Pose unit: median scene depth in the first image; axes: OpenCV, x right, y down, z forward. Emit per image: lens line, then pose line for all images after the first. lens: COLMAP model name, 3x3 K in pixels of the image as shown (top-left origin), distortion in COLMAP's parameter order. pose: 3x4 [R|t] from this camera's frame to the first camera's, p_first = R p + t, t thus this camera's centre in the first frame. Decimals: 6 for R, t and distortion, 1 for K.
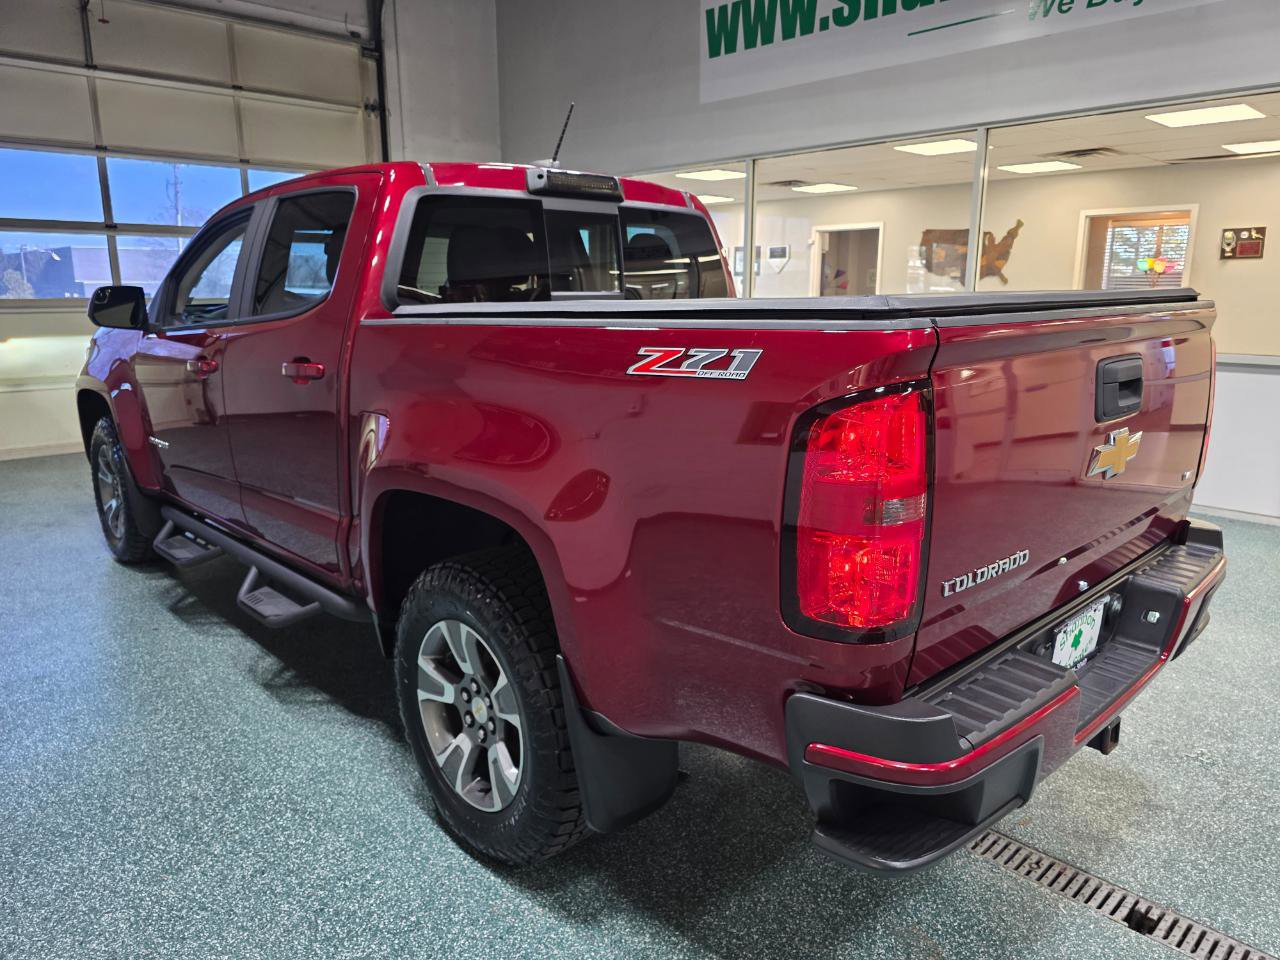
lens RADIAL K [[873.9, 0, 648.0], [0, 873.9, 476.0], [0, 0, 1]] dist [0.050184, -0.042619]
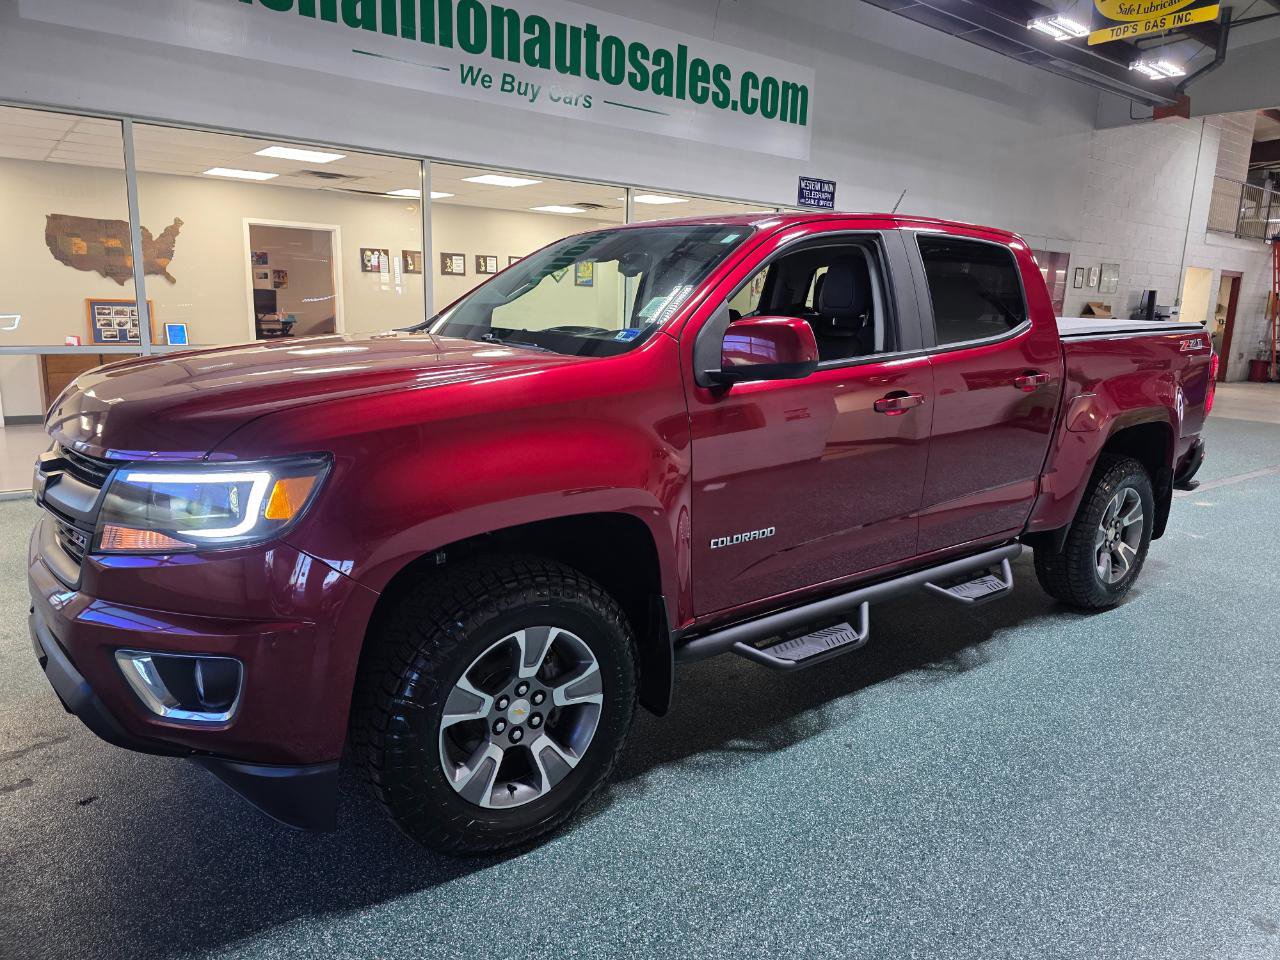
lens RADIAL K [[873.9, 0, 648.0], [0, 873.9, 476.0], [0, 0, 1]] dist [0.050184, -0.042619]
pose [[0.093886, -0.195829, 0.976133, -1.598621], [0.181222, 0.967446, 0.176656, -0.288299], [-0.978950, 0.160311, 0.126319, 1.274152]]
